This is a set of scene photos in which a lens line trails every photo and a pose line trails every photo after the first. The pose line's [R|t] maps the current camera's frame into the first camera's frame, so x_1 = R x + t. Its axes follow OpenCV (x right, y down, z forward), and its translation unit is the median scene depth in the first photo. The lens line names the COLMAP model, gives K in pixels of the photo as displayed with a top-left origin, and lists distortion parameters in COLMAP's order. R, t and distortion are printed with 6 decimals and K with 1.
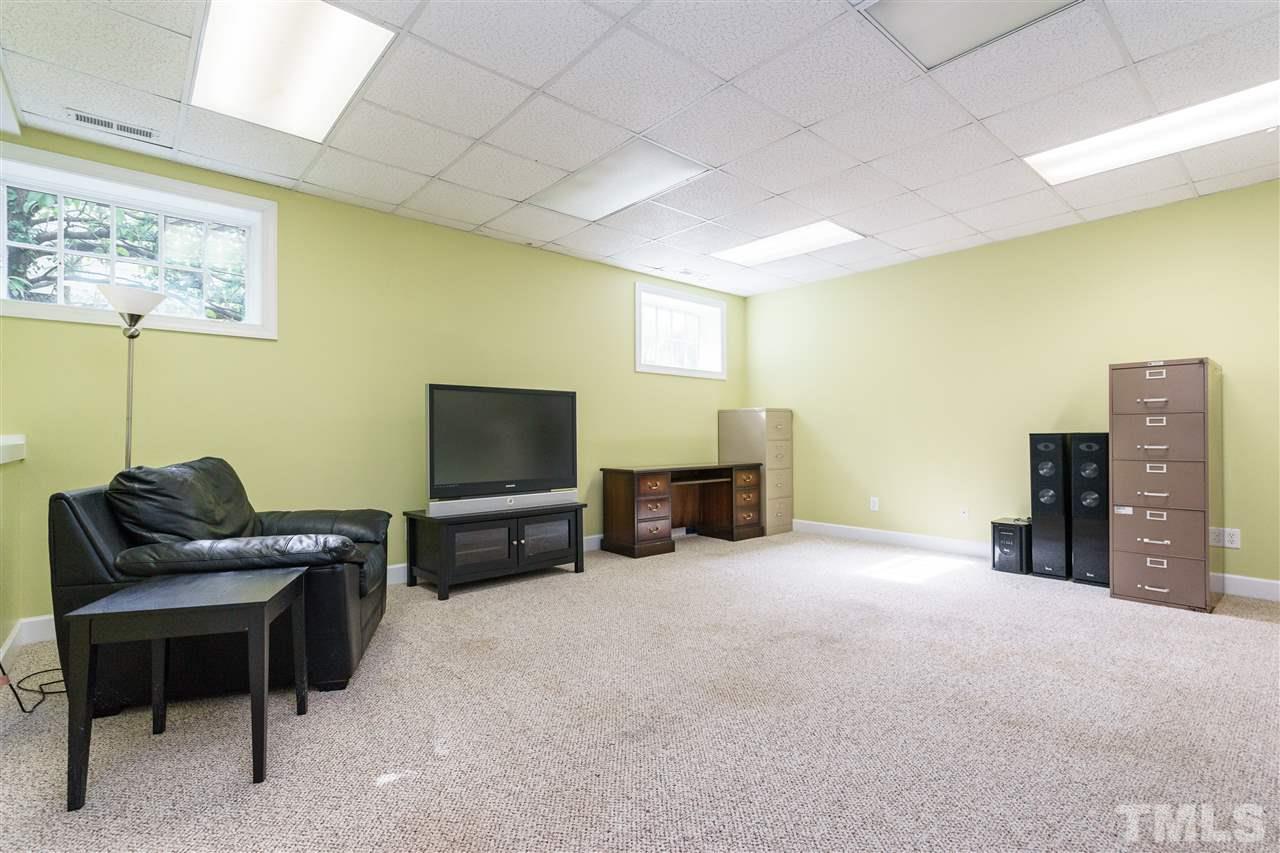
lens RADIAL K [[592.2, 0, 640.0], [0, 592.2, 426.5], [0, 0, 1]] dist [-0.001748, -0.000182]
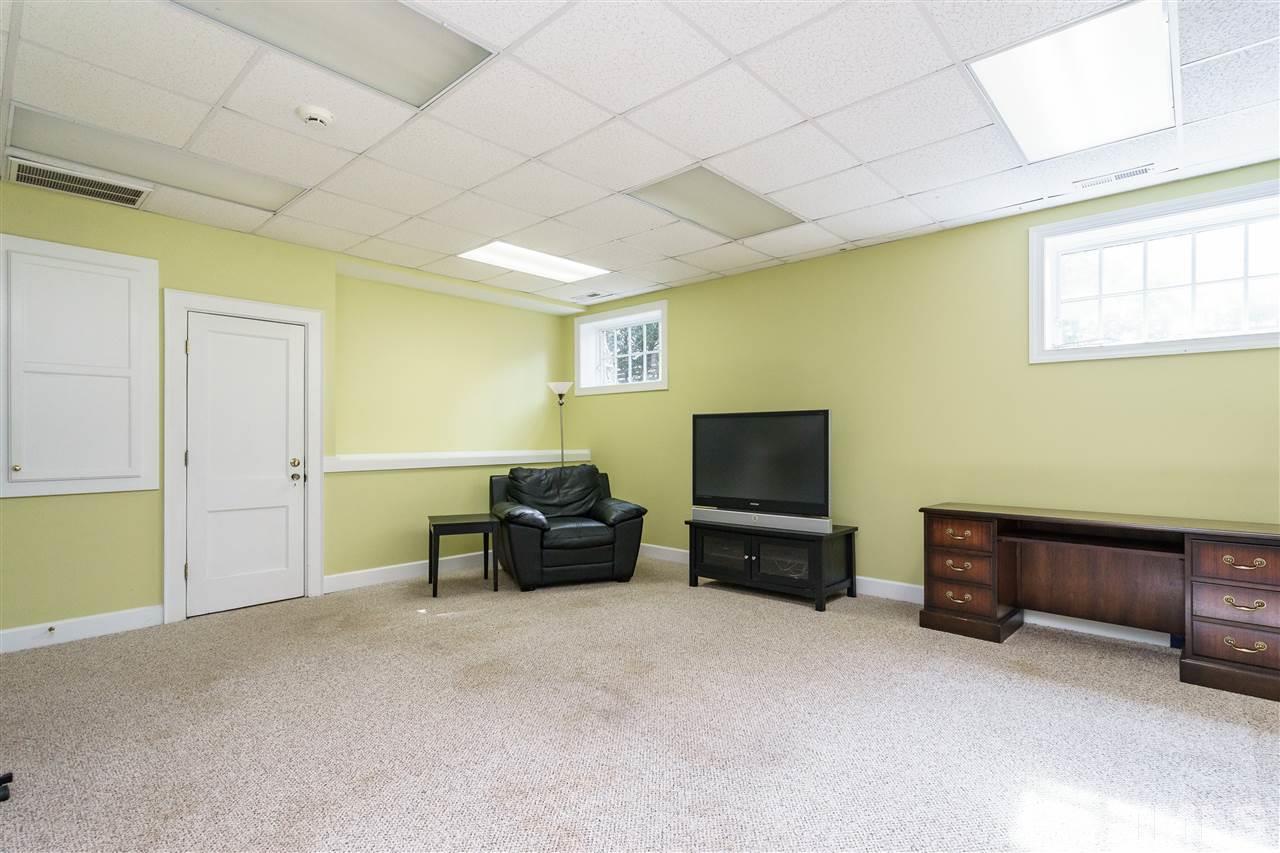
lens RADIAL K [[611.3, 0, 640.0], [0, 611.3, 426.5], [0, 0, 1]] dist [-0.024665, -0.000016]
pose [[0.112896, -0.009058, -0.993566, 0.847676], [0.018674, 0.999801, -0.006993, -0.035677], [0.993431, -0.017765, 0.113042, 0.669997]]
